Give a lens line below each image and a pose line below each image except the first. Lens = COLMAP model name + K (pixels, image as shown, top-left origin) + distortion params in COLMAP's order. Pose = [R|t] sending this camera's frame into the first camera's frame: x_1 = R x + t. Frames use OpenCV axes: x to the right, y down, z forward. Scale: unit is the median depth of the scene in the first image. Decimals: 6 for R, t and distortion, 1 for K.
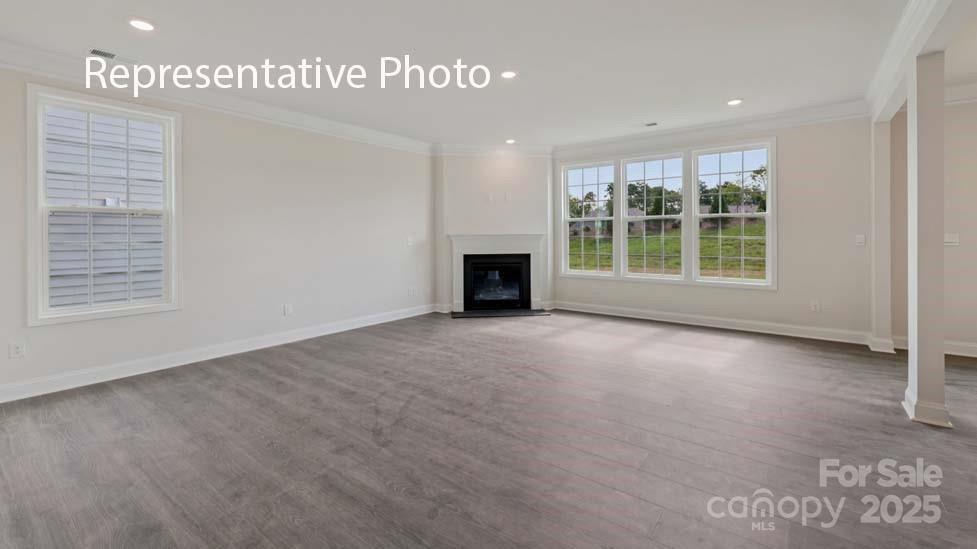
lens RADIAL K [[413.3, 0, 488.5], [0, 413.3, 274.5], [0, 0, 1]] dist [-0.000350, -0.000031]
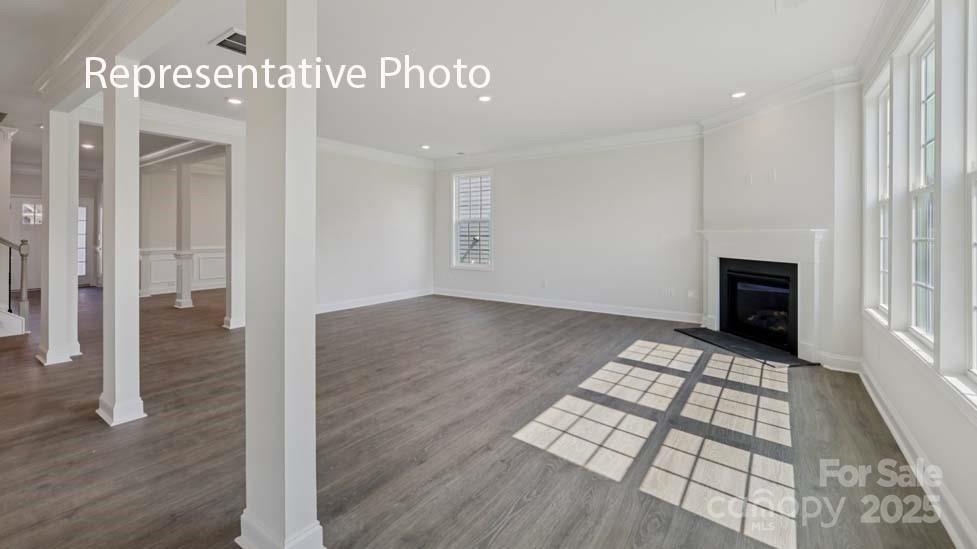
lens RADIAL K [[413.3, 0, 488.5], [0, 413.3, 274.5], [0, 0, 1]] dist [-0.000350, -0.000031]
pose [[0.042807, 0.103078, -0.993752, 0.685246], [-0.095562, 0.990525, 0.098627, -0.051592], [0.994503, 0.090743, 0.052252, 0.534721]]
